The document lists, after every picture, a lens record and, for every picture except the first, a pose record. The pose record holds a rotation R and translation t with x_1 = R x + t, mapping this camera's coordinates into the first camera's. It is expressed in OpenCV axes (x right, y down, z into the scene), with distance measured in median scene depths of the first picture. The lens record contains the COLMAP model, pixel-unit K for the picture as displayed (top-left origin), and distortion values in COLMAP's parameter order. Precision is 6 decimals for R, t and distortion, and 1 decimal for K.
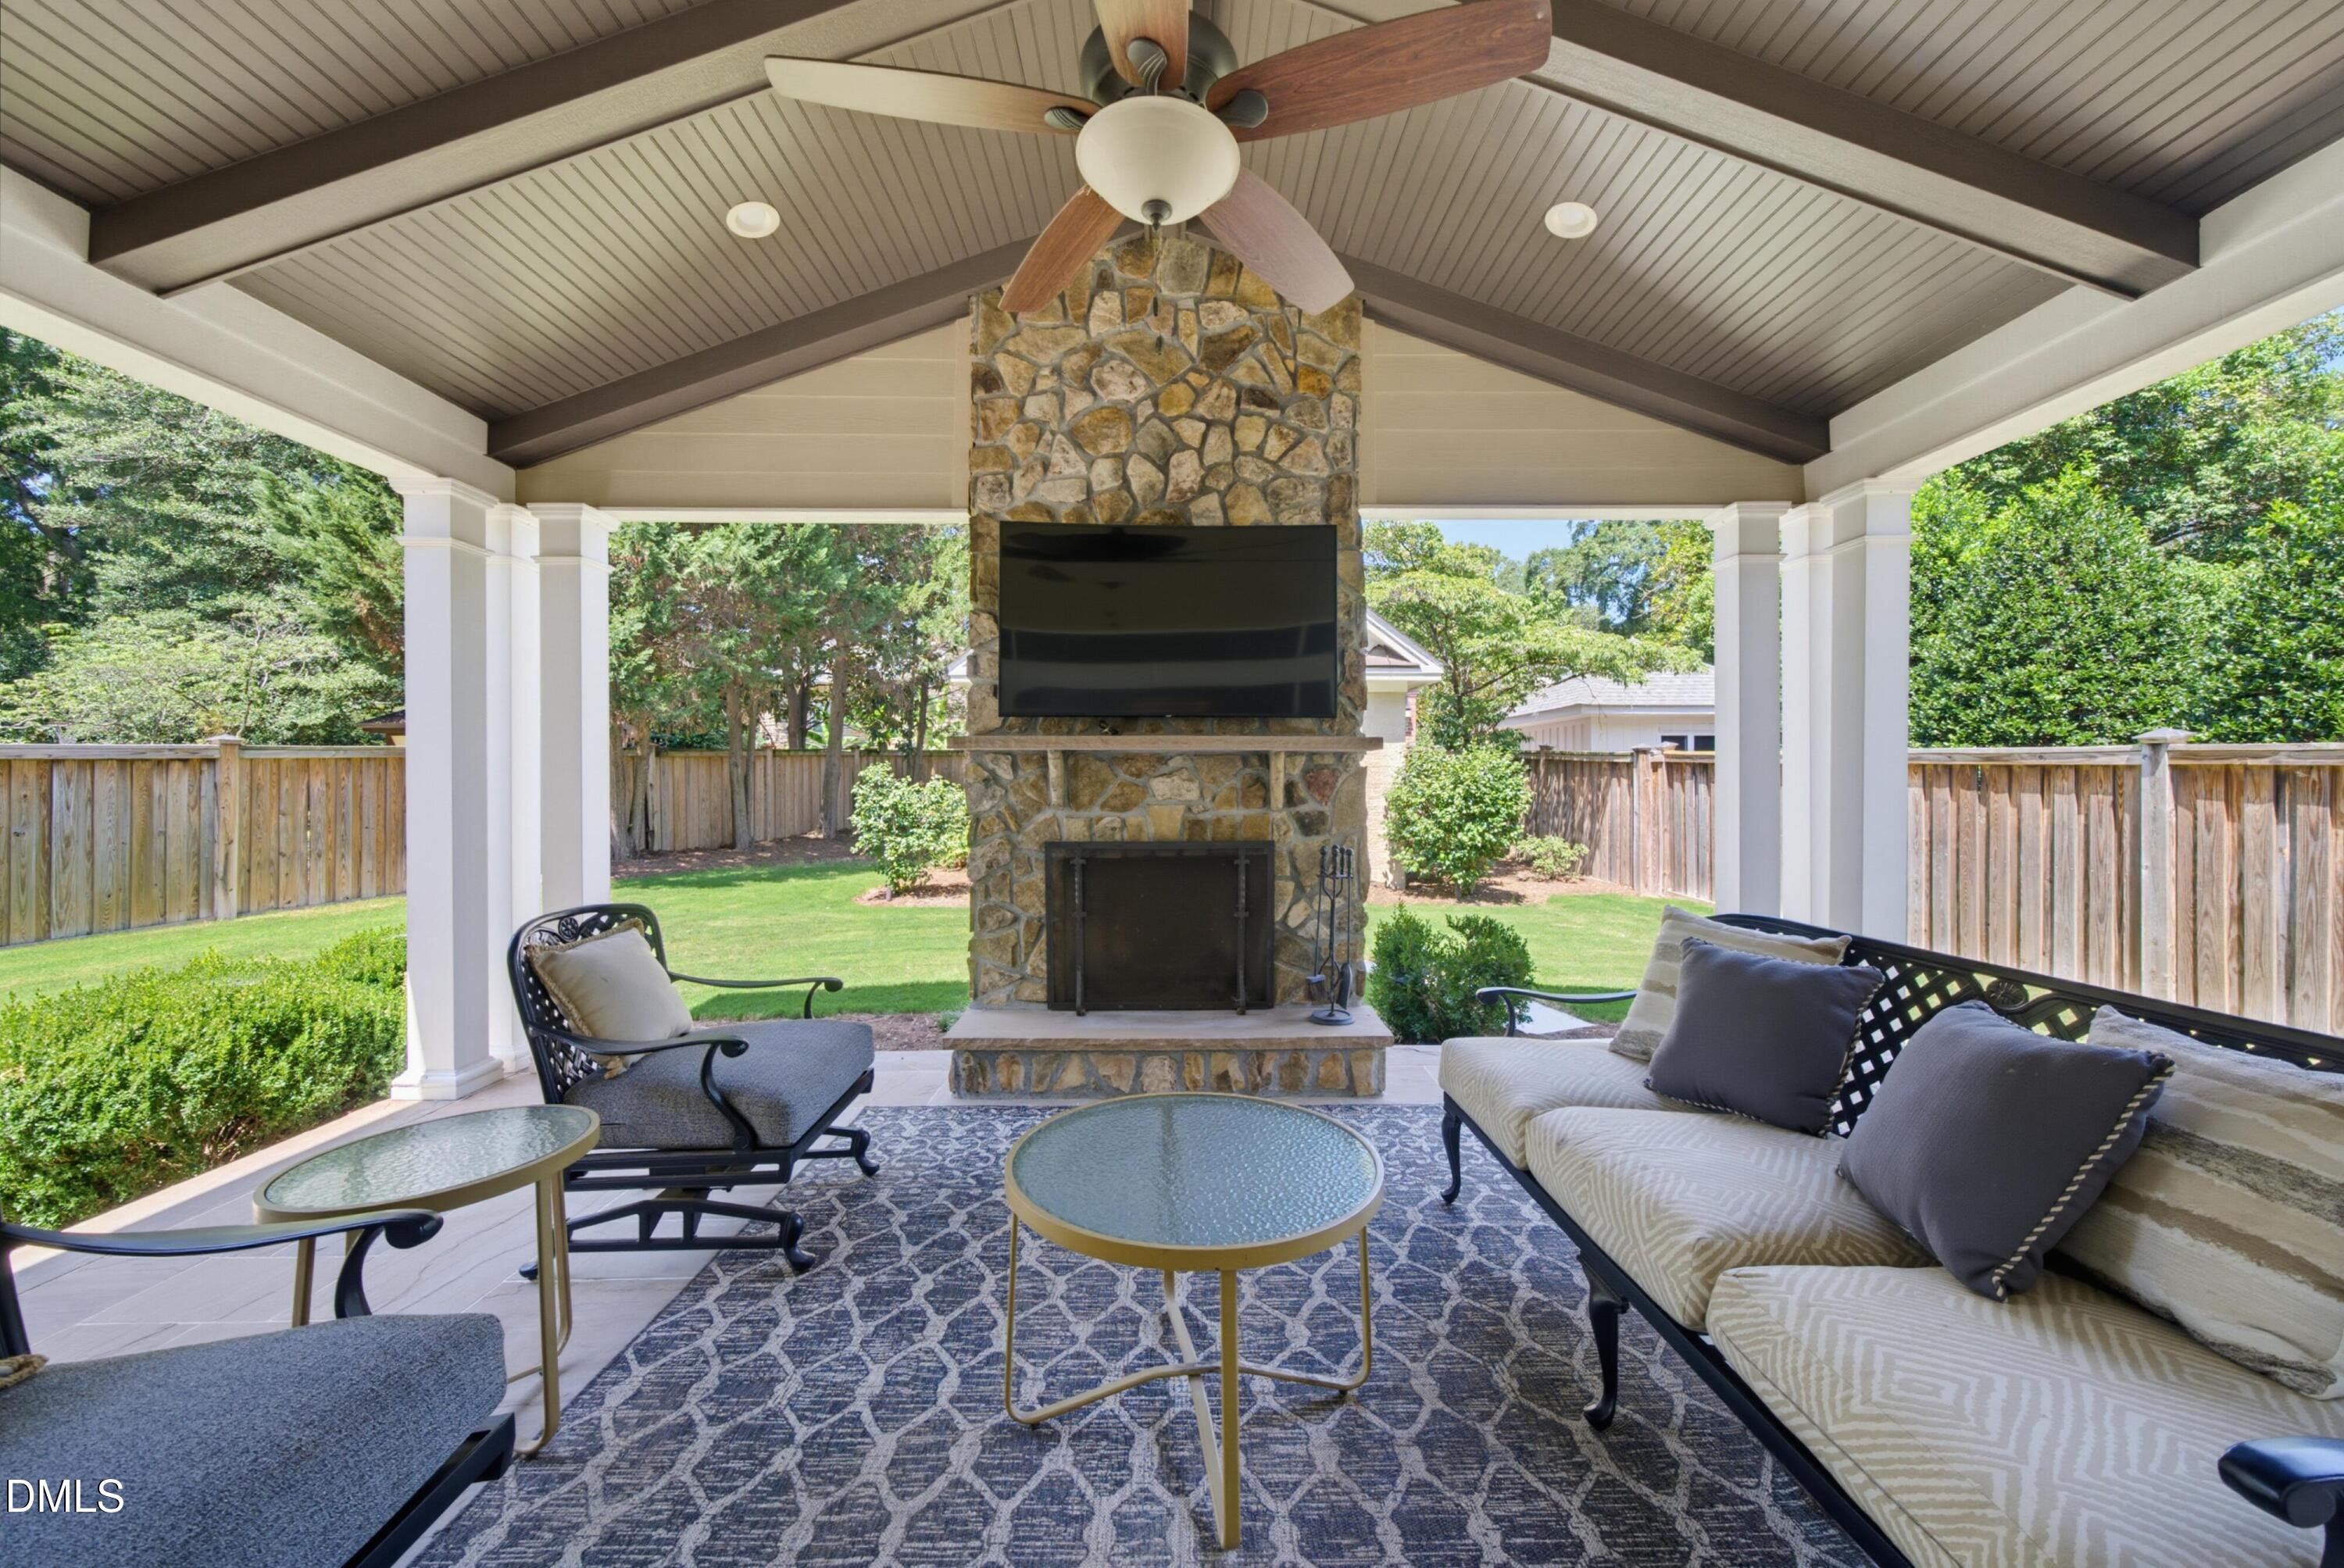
lens RADIAL K [[859.2, 0, 1205.1], [0, 859.2, 786.9], [0, 0, 1]] dist [-0.005483, 0.002036]
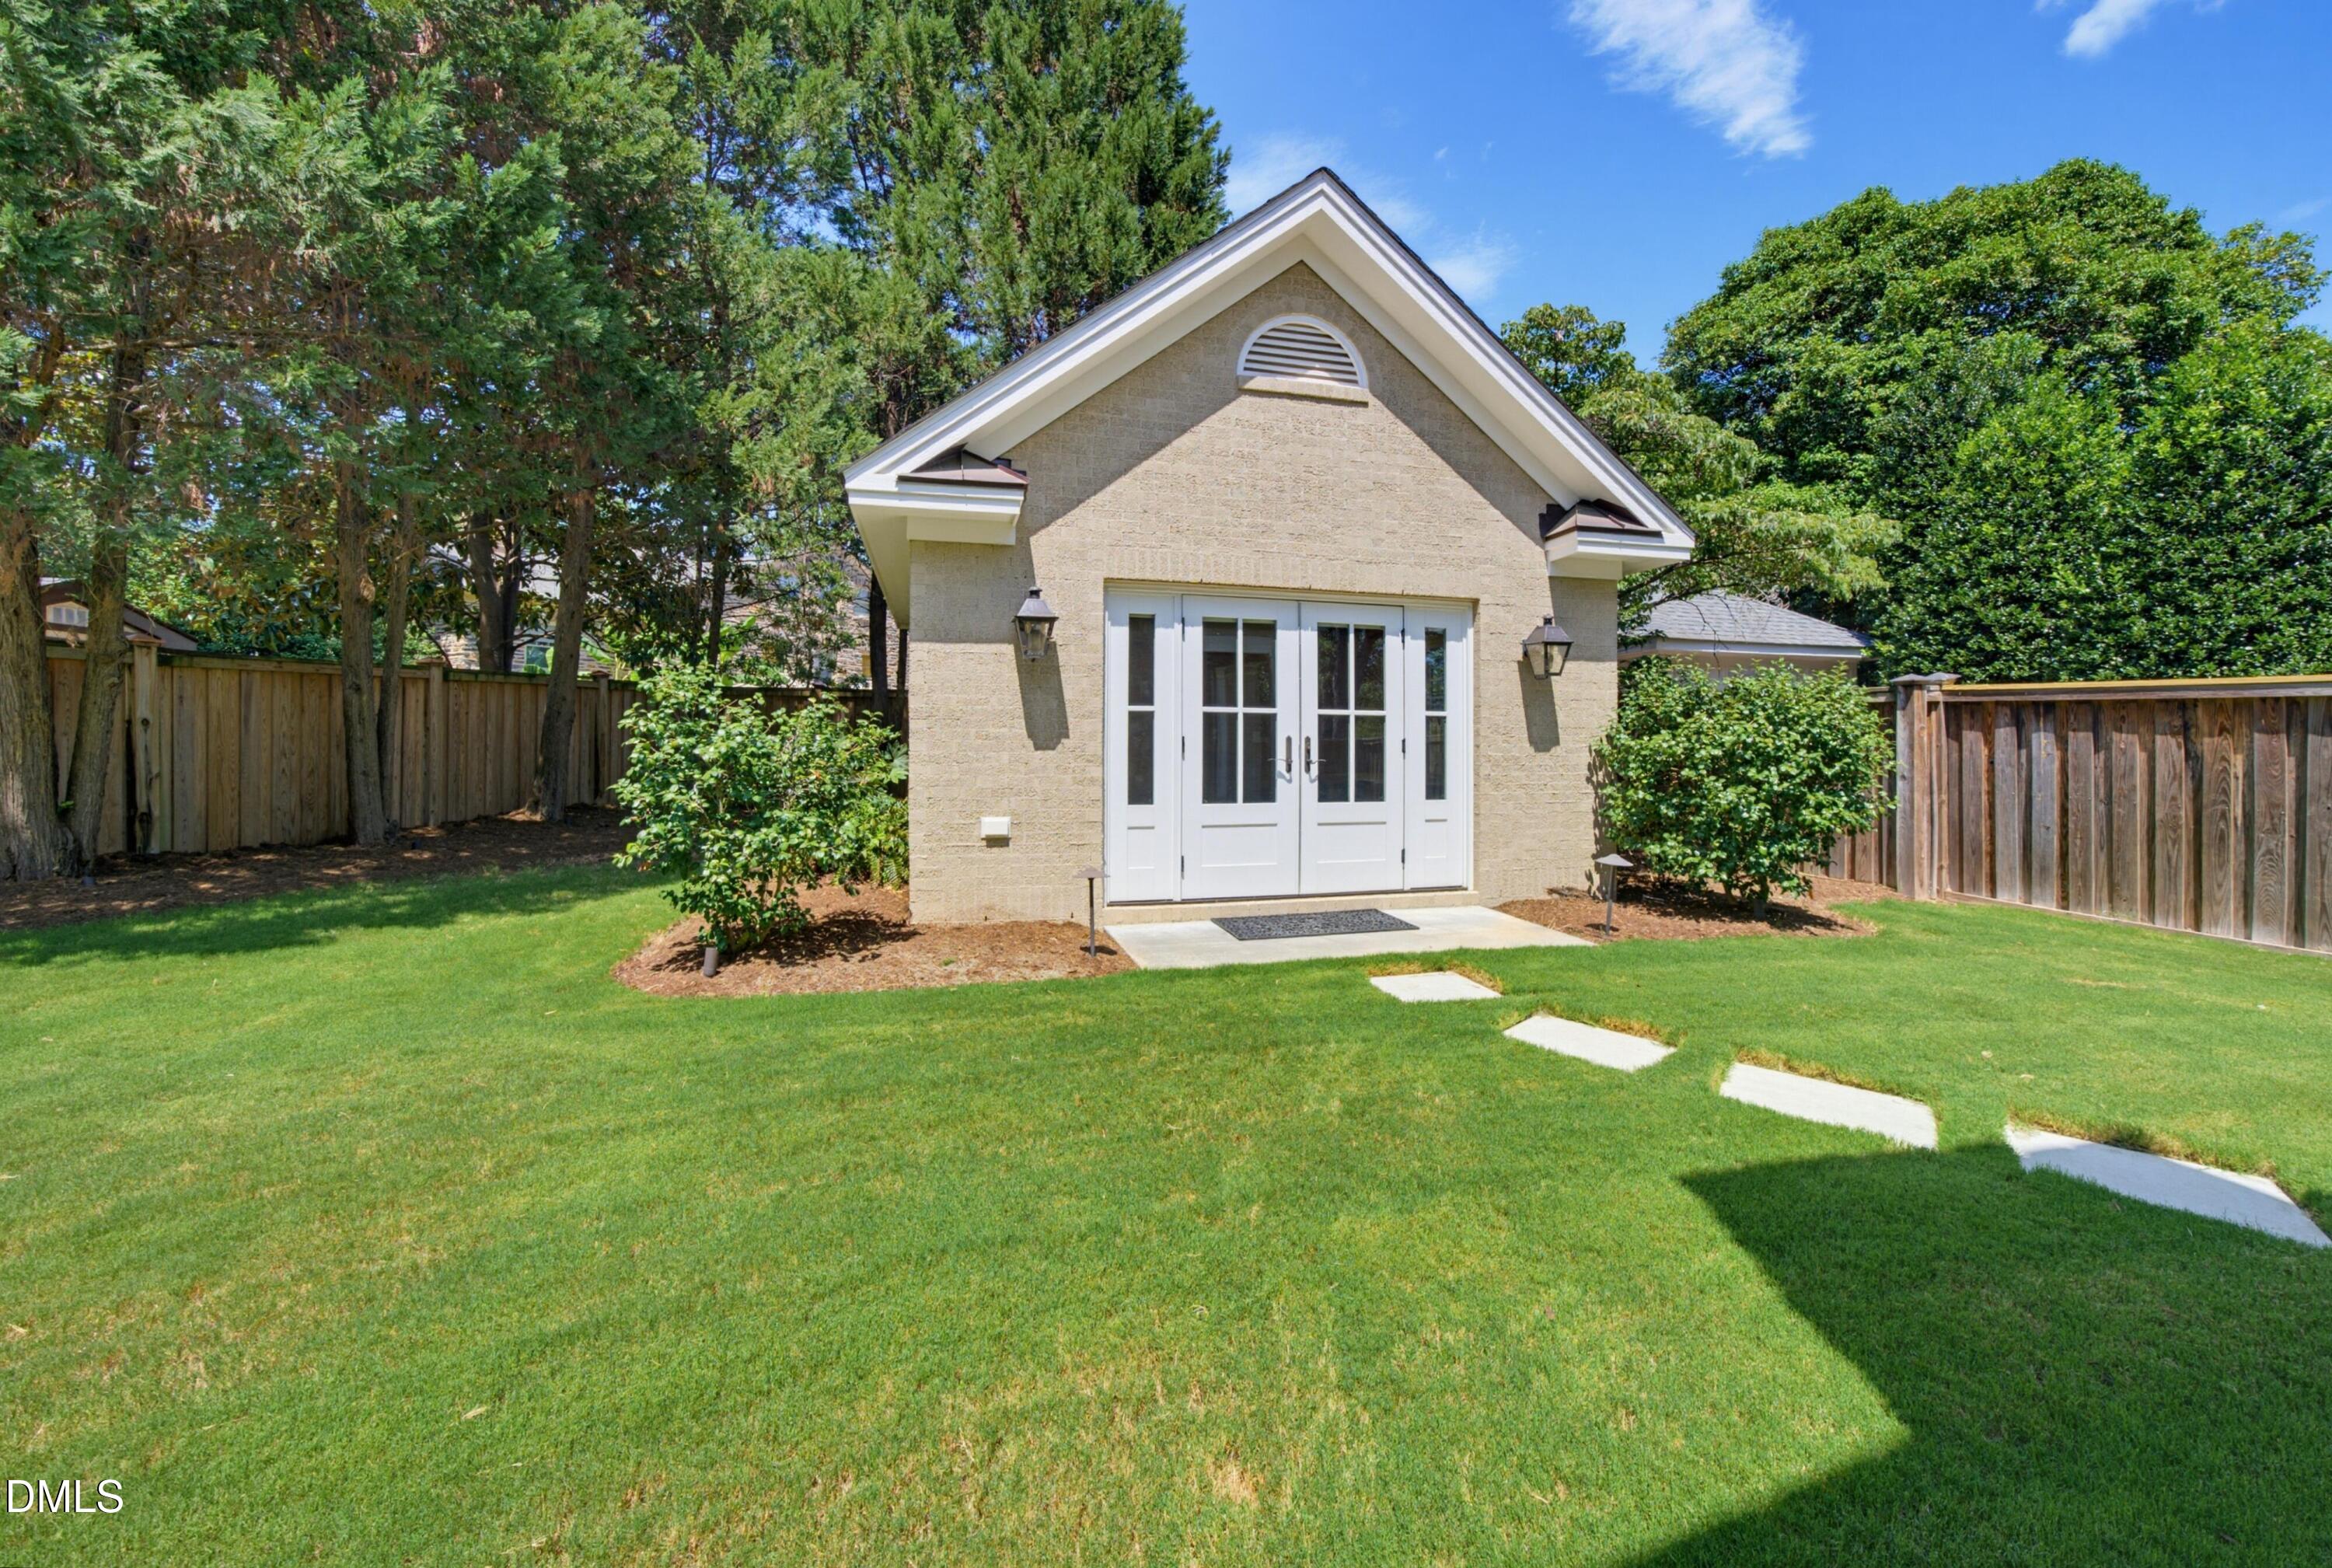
lens RADIAL K [[854.9, 0, 1178.4], [0, 854.9, 747.6], [0, 0, 1]] dist [-0.005483, 0.002036]
pose [[0.975310, 0.008146, 0.220689, -0.566108], [-0.005999, 0.999928, -0.010401, 0.047894], [-0.220758, 0.008820, 0.975289, 1.270913]]
